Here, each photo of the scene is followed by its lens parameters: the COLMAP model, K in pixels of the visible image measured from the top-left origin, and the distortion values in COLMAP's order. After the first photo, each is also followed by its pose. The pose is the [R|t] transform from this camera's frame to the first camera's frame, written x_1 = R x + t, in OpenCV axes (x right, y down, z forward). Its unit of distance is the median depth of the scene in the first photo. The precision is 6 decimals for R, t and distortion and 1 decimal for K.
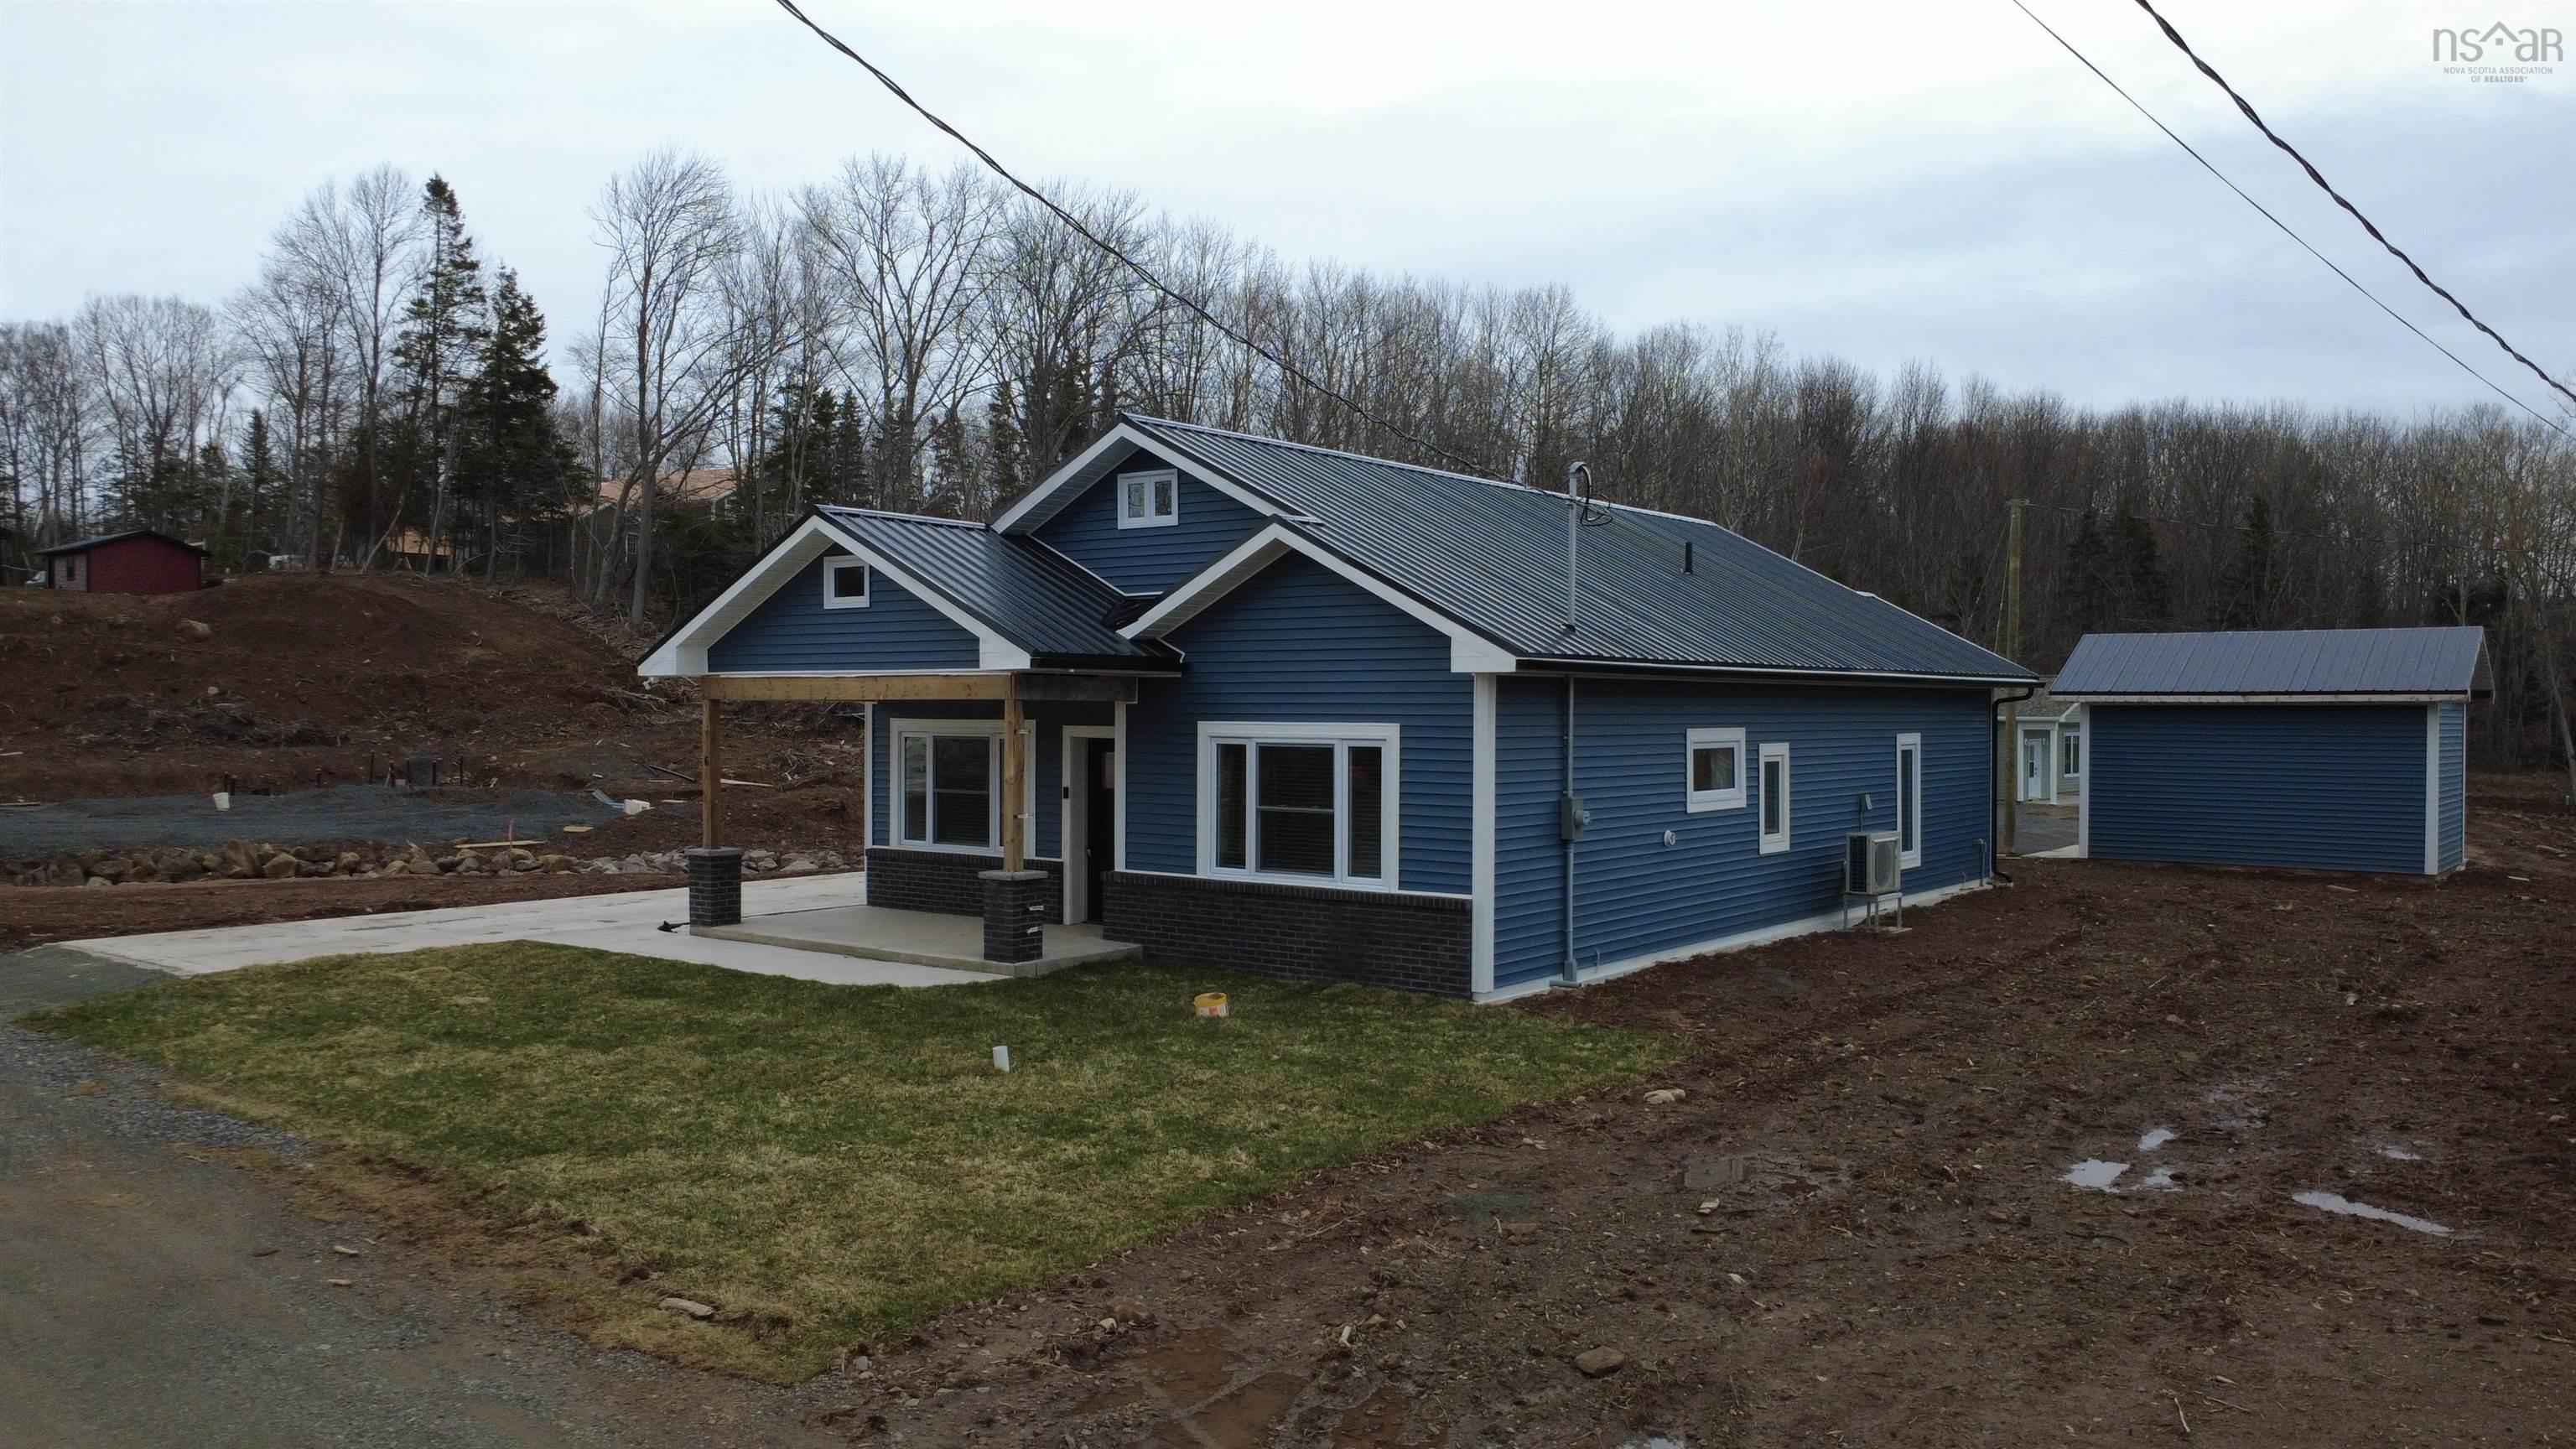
lens RADIAL K [[1870.0, 0, 1288.5], [0, 1870.0, 730.9], [0, 0, 1]] dist [0.003497, -0.003132]
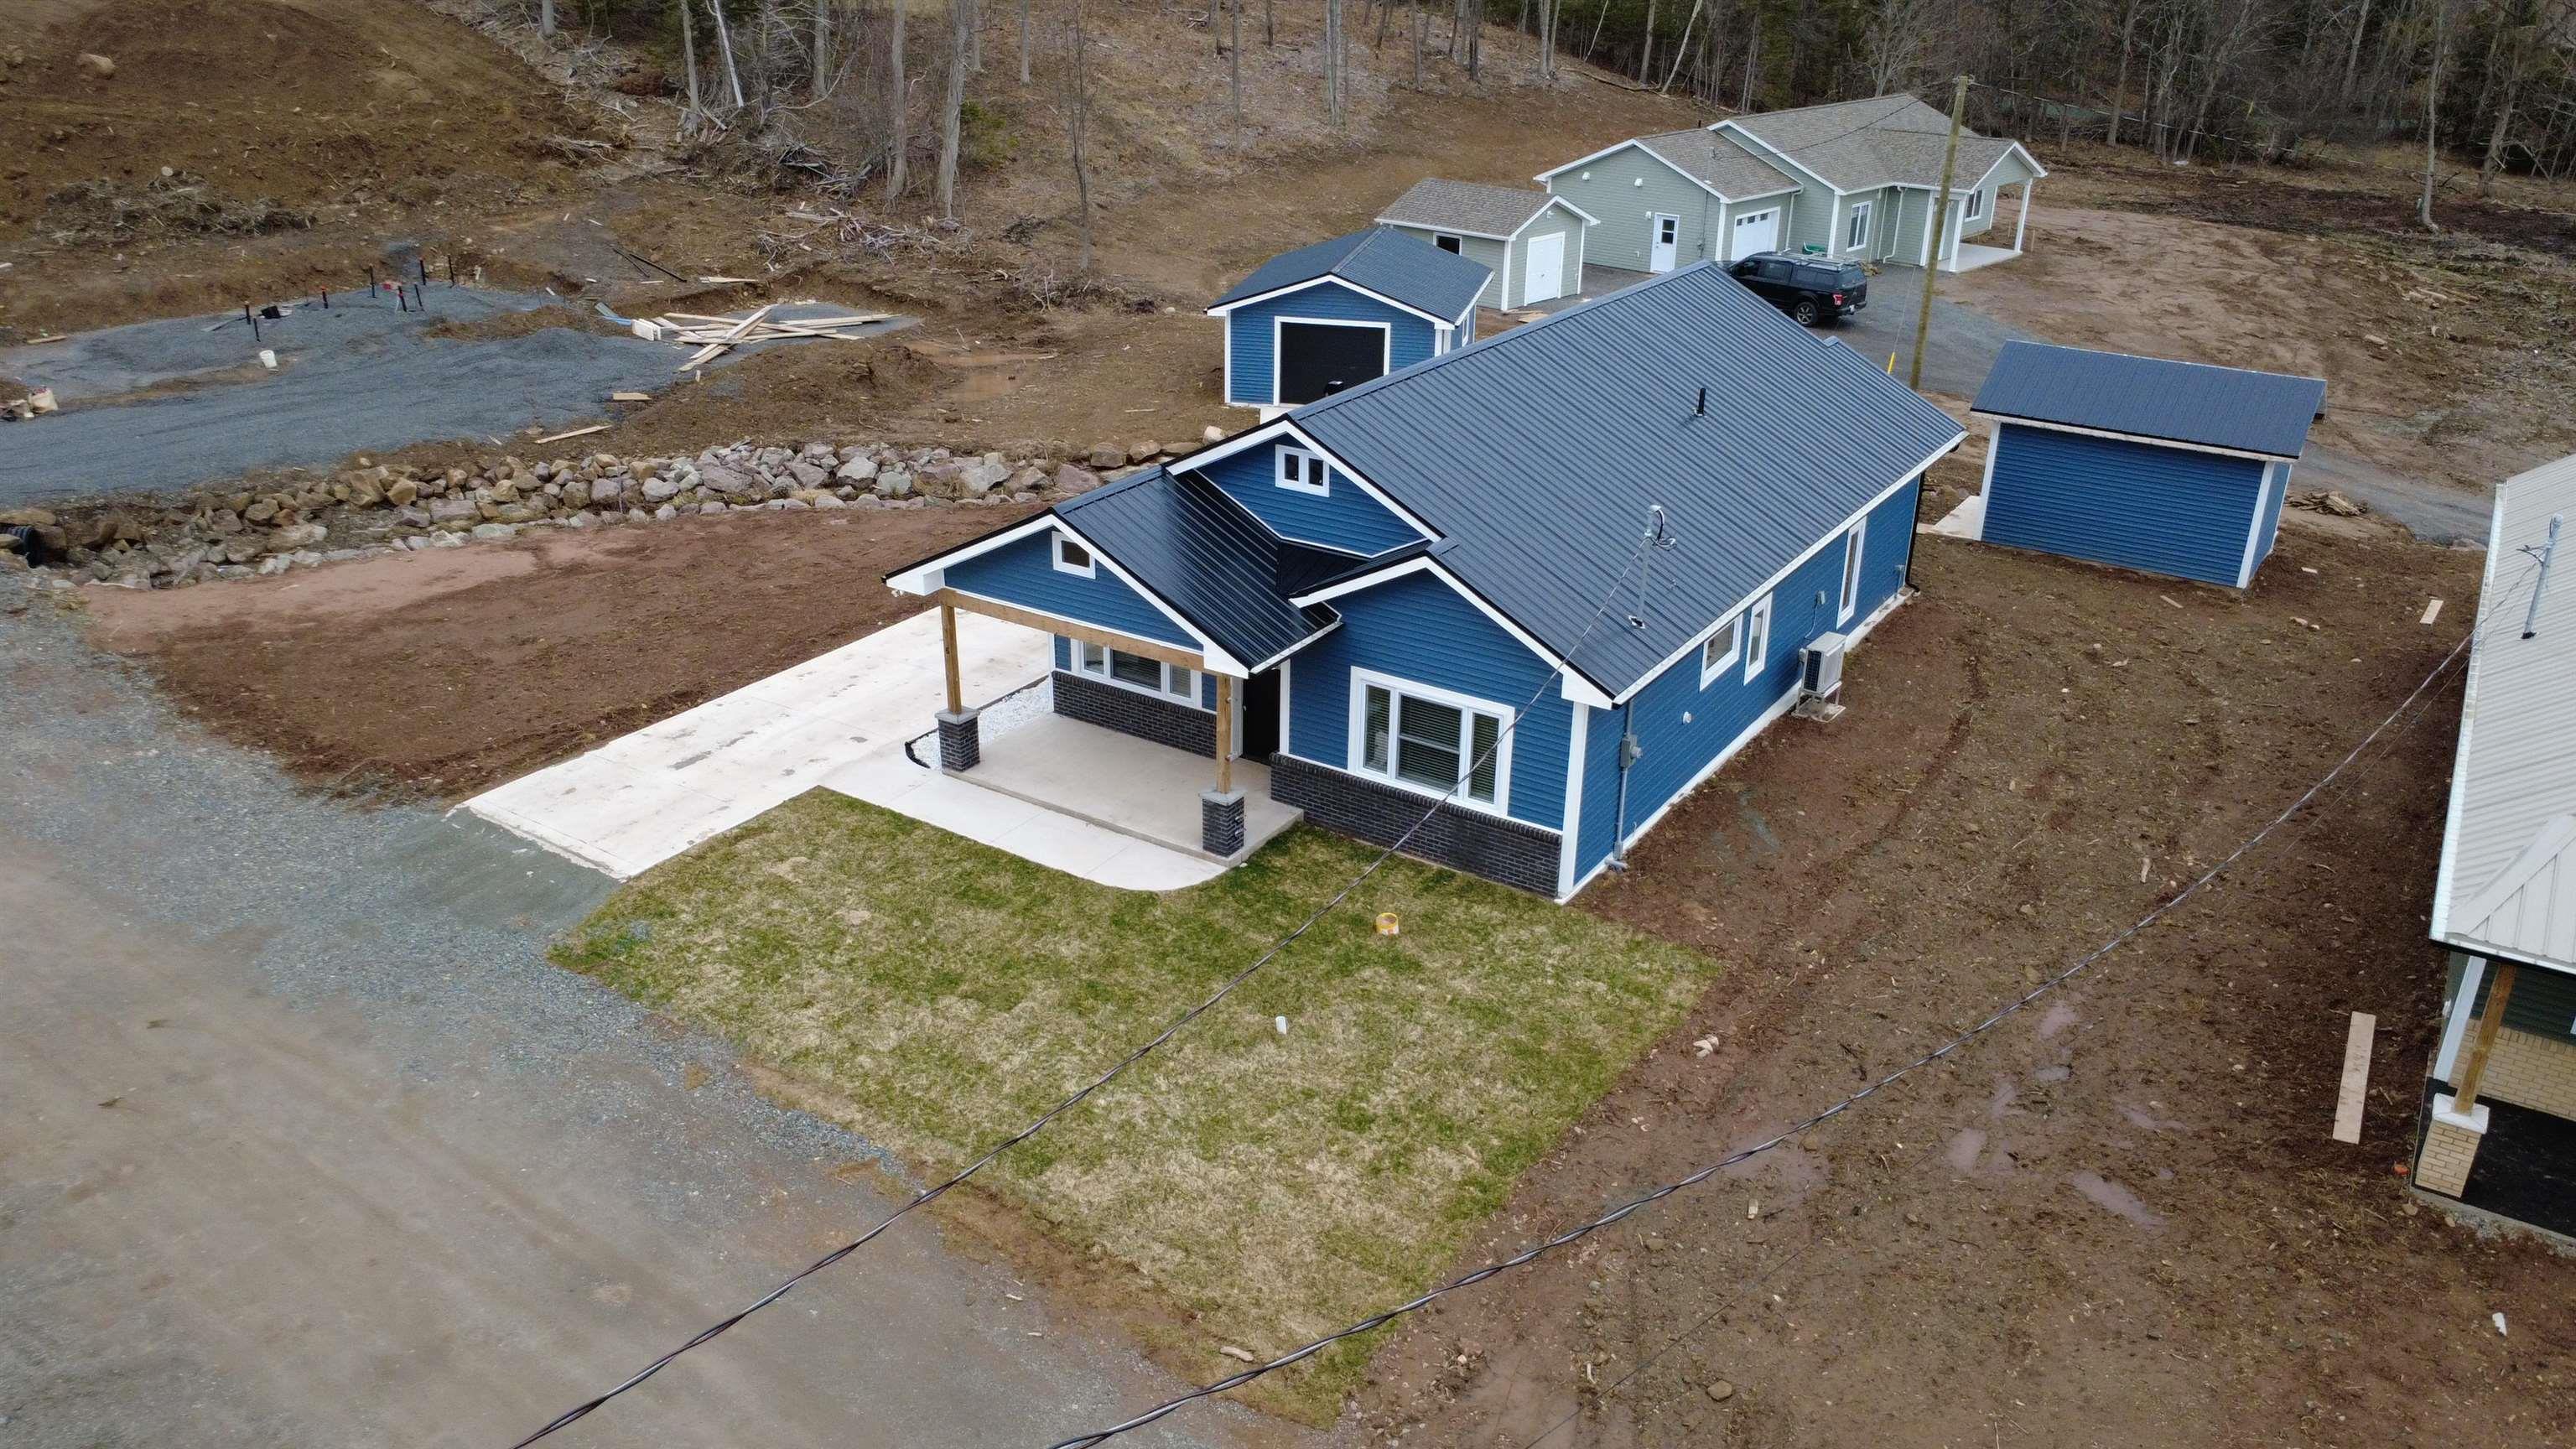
lens RADIAL K [[1870.0, 0, 1288.5], [0, 1870.0, 730.9], [0, 0, 1]] dist [0.003497, -0.003132]
pose [[0.997419, -0.020522, 0.068799, -0.179468], [-0.008317, 0.918795, 0.394648, -0.472092], [-0.071311, -0.394202, 0.916253, -0.226773]]
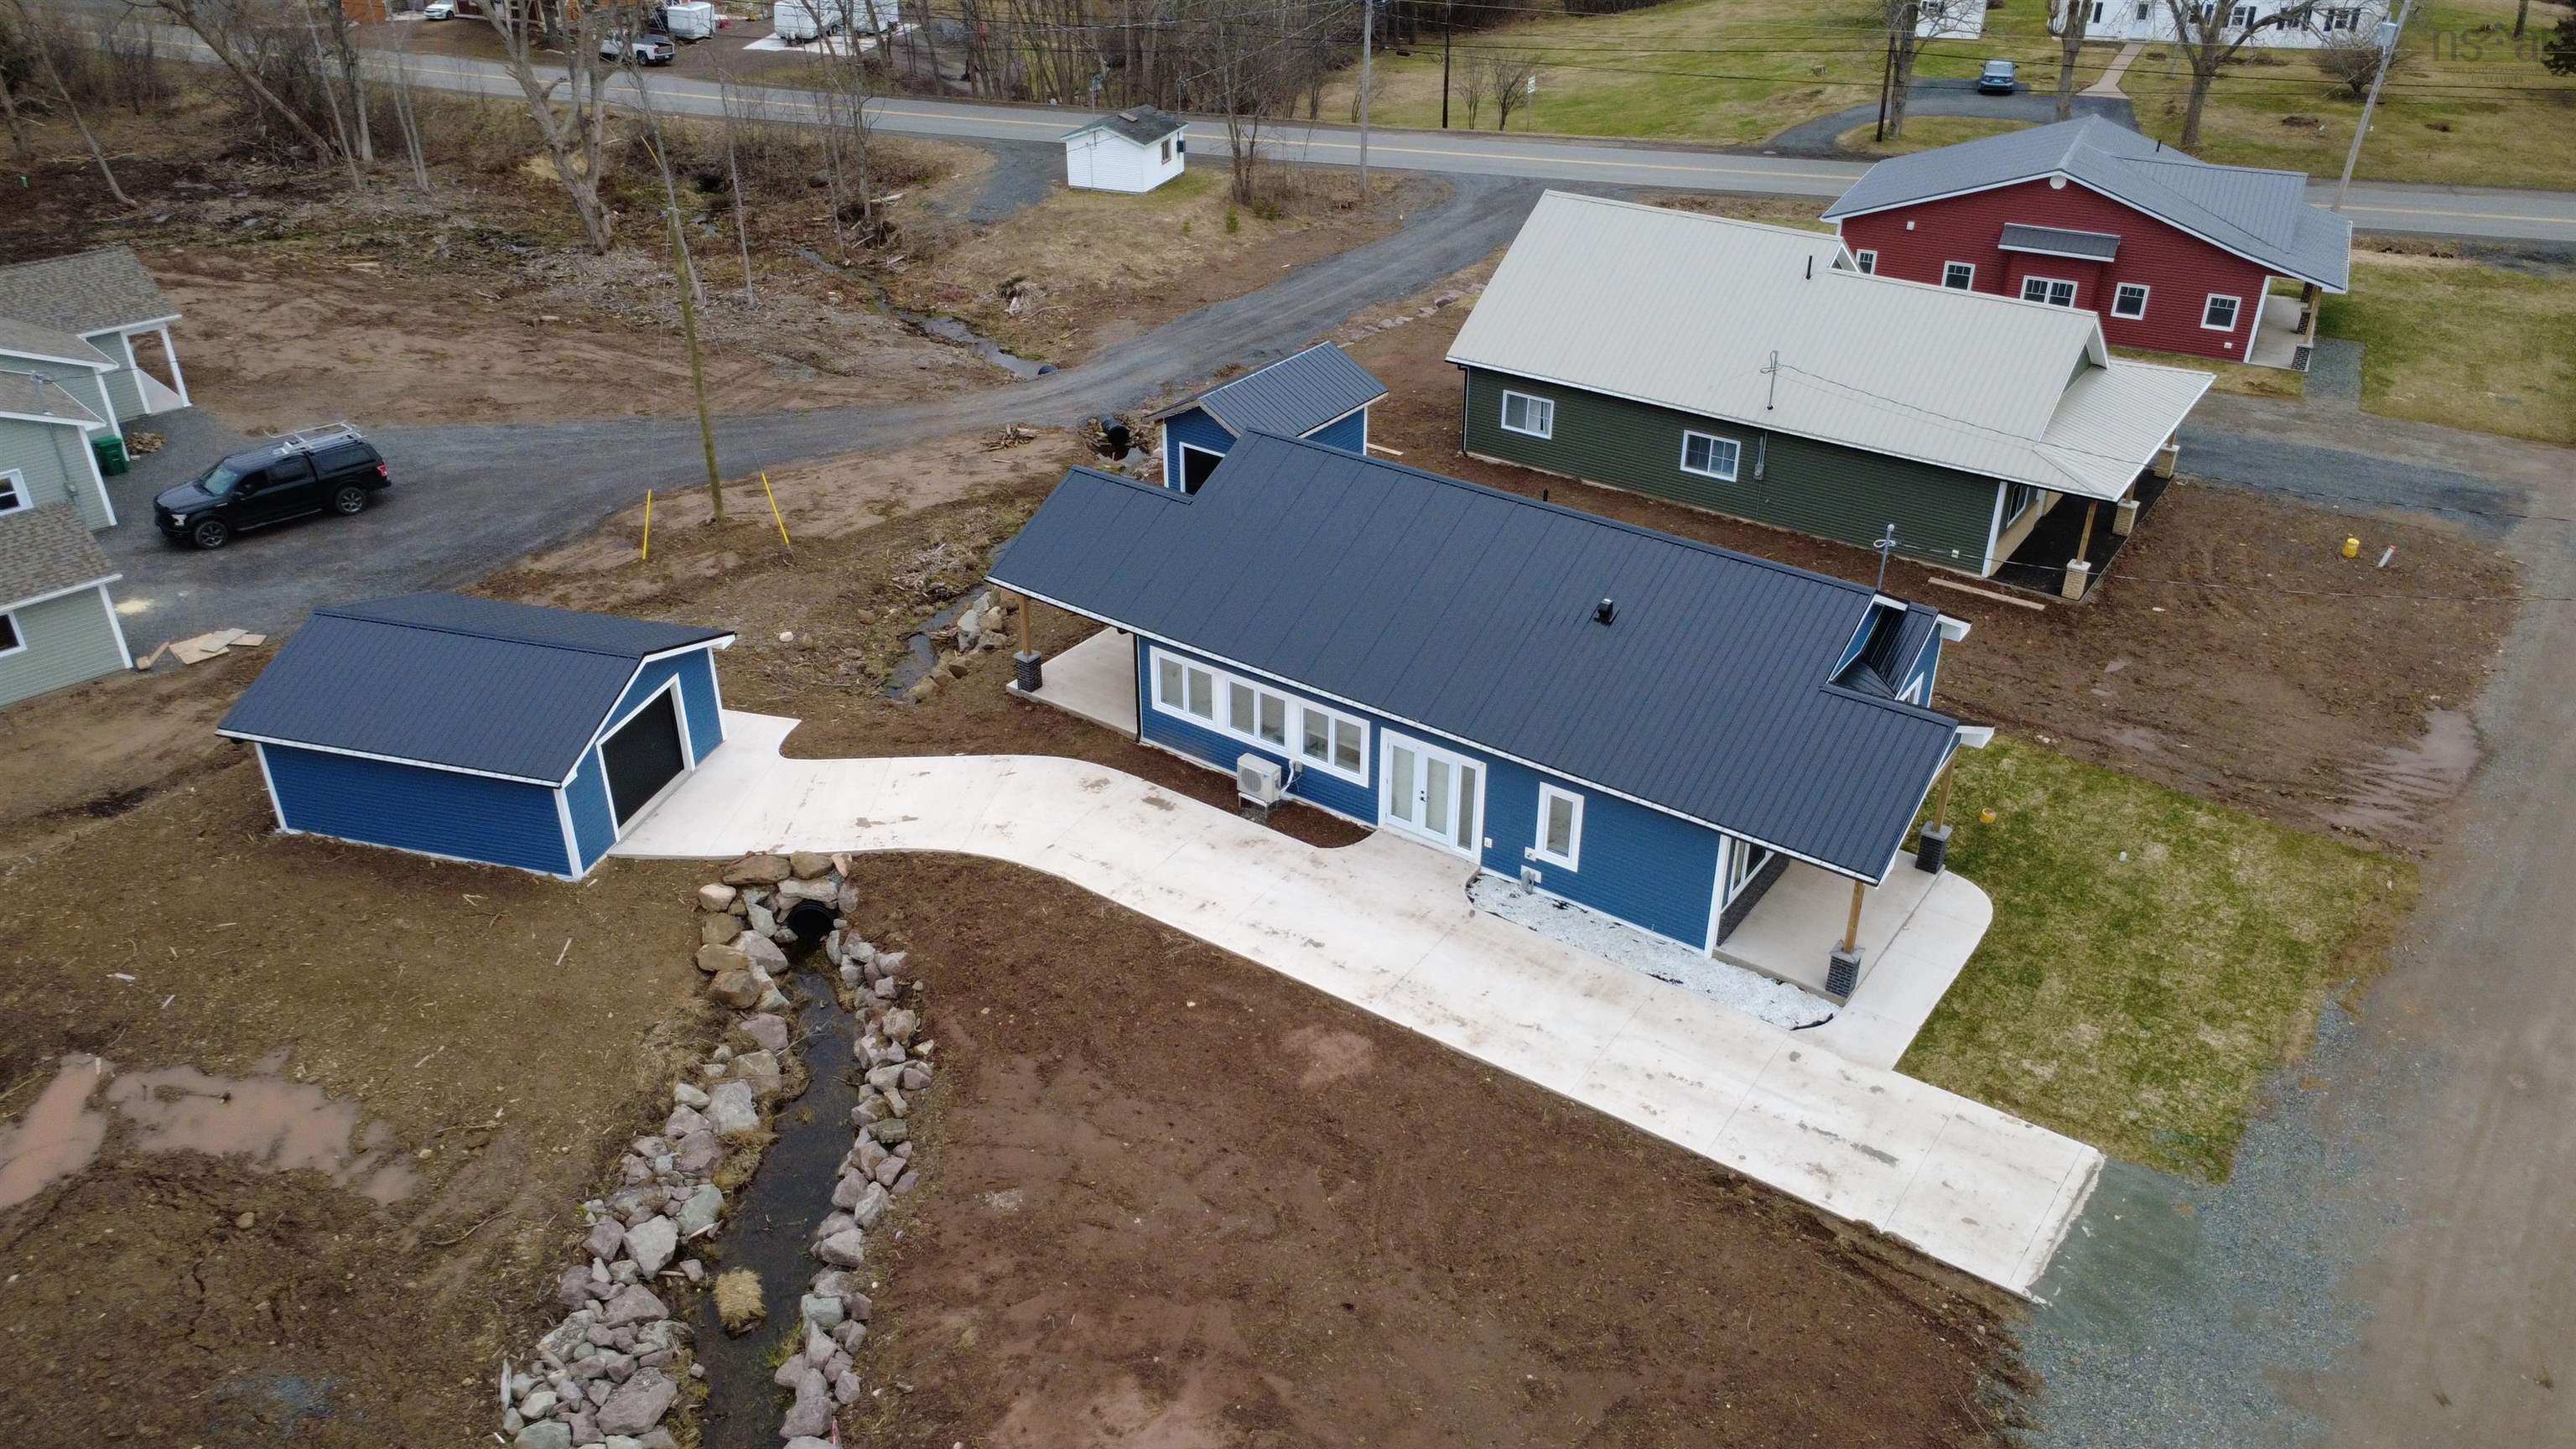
lens RADIAL K [[1870.0, 0, 1288.5], [0, 1870.0, 730.9], [0, 0, 1]] dist [0.003497, -0.003132]
pose [[-0.030985, -0.501386, 0.864669, -1.659953], [0.012392, 0.864825, 0.501920, -0.945876], [-0.999443, 0.026267, -0.020584, 1.603020]]
